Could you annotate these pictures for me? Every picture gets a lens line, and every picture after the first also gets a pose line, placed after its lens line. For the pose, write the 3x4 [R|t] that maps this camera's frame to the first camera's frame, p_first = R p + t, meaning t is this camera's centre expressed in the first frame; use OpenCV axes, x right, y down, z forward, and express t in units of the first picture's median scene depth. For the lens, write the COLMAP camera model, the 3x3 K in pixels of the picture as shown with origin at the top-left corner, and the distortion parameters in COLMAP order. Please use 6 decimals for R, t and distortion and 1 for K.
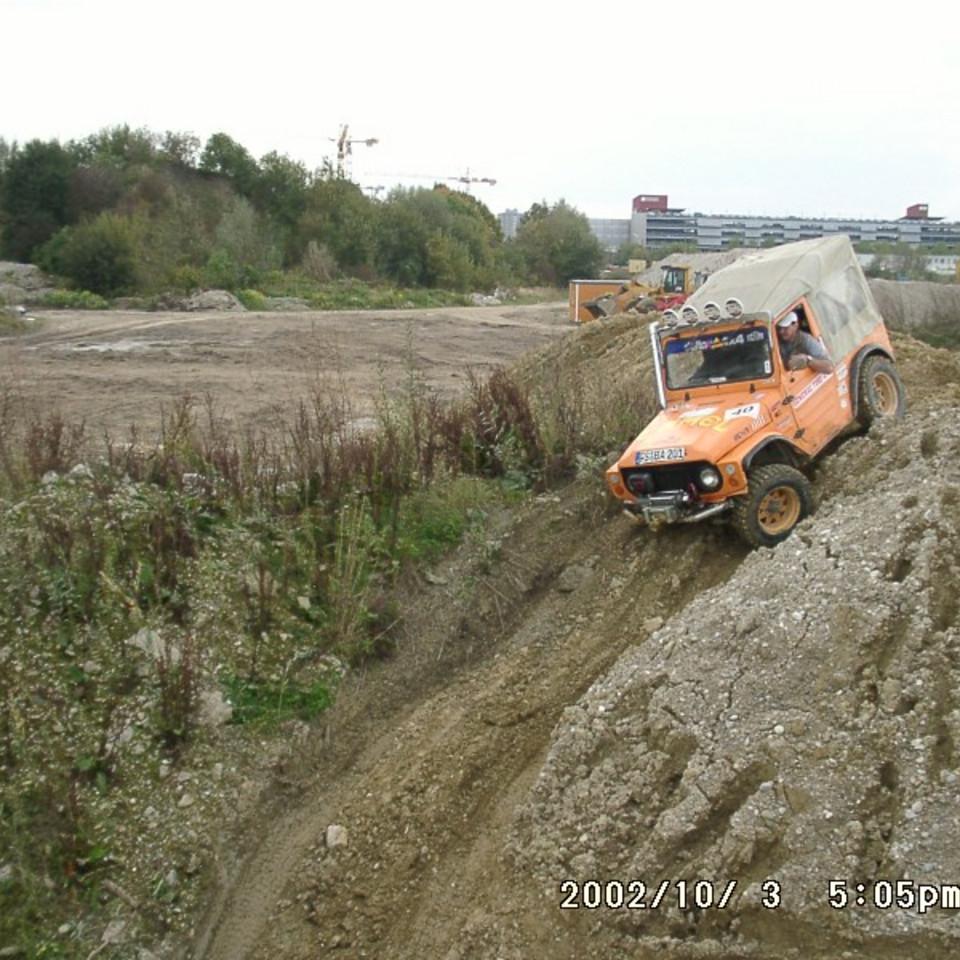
lens RADIAL K [[1625.9, 0, 480.0], [0, 1625.9, 480.0], [0, 0, 1]] dist [-0.159056, 0.133757]
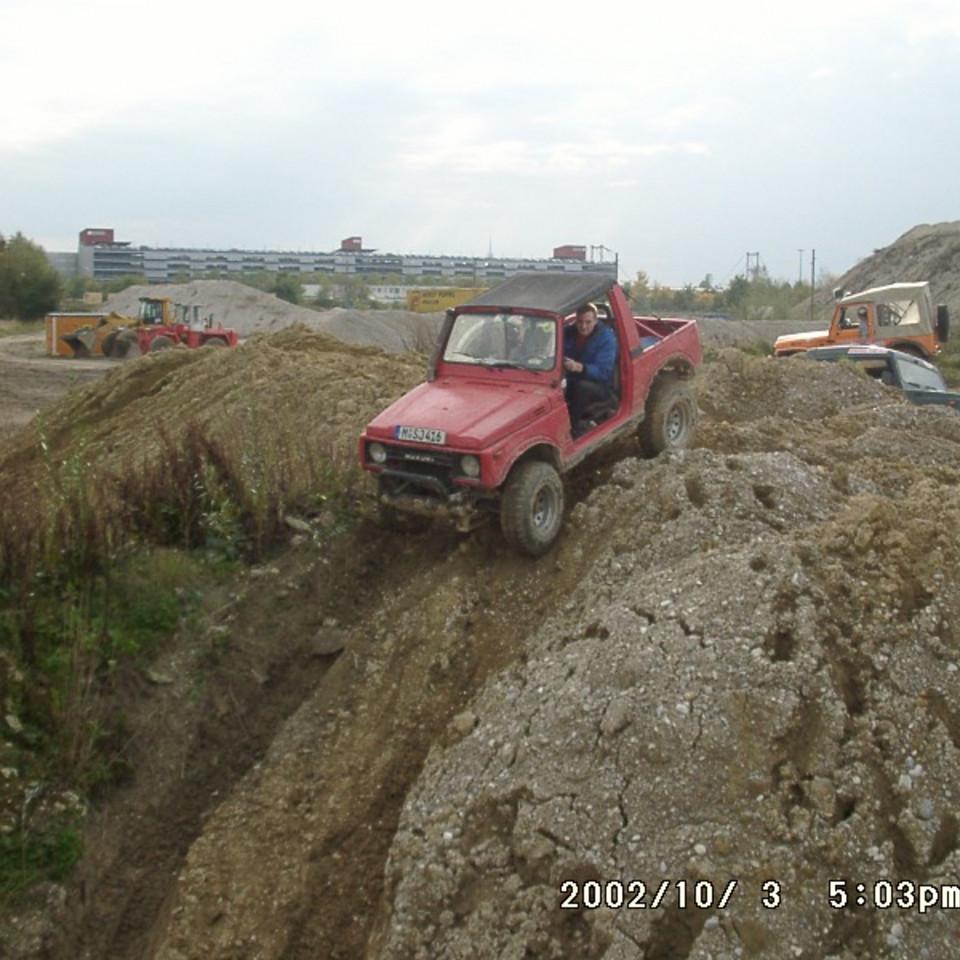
lens RADIAL K [[1557.6, 0, 480.0], [0, 1557.6, 480.0], [0, 0, 1]] dist [-0.152937, 0.112478]
pose [[0.940130, -0.038188, 0.338669, -0.179524], [0.042929, 0.999057, -0.006515, -0.036695], [-0.338101, 0.020663, 0.940883, 0.258213]]
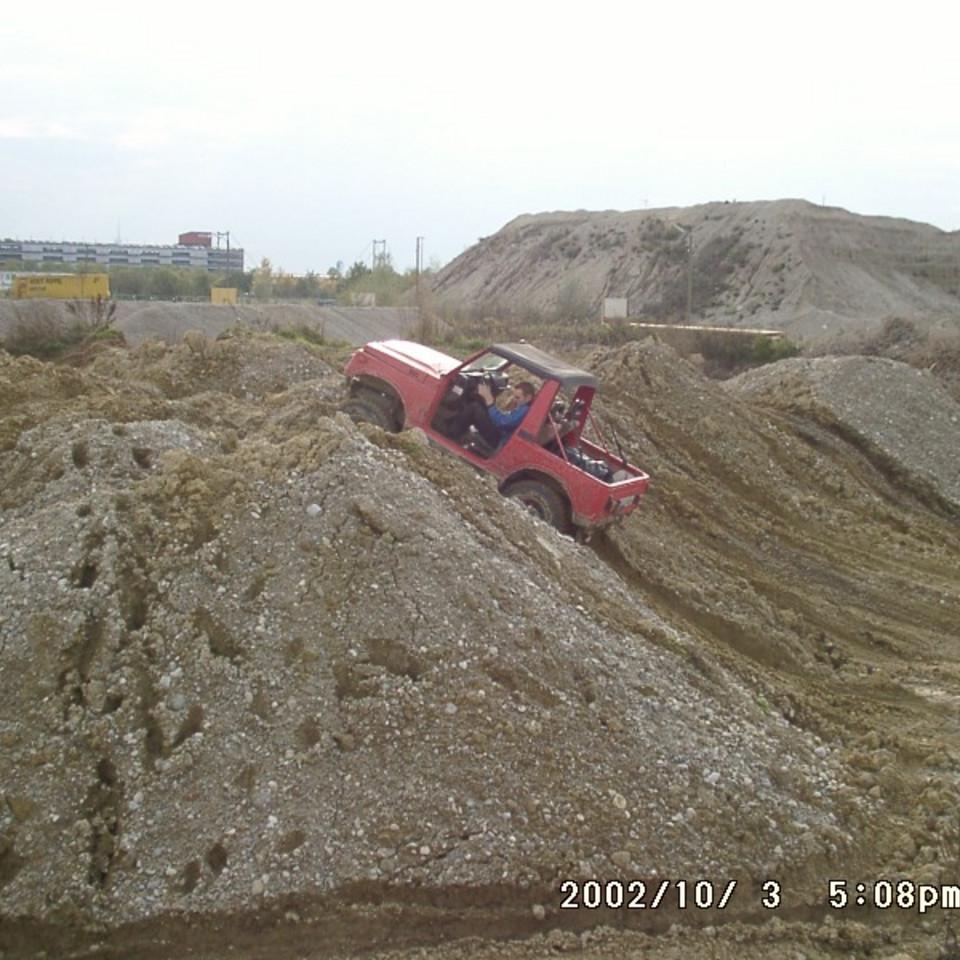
lens RADIAL K [[1557.6, 0, 480.0], [0, 1557.6, 480.0], [0, 0, 1]] dist [-0.152937, 0.112478]
pose [[0.834174, -0.059081, 0.548328, -0.072737], [0.061386, 0.998014, 0.014148, -0.005232], [-0.548075, 0.021858, 0.836144, 0.017357]]
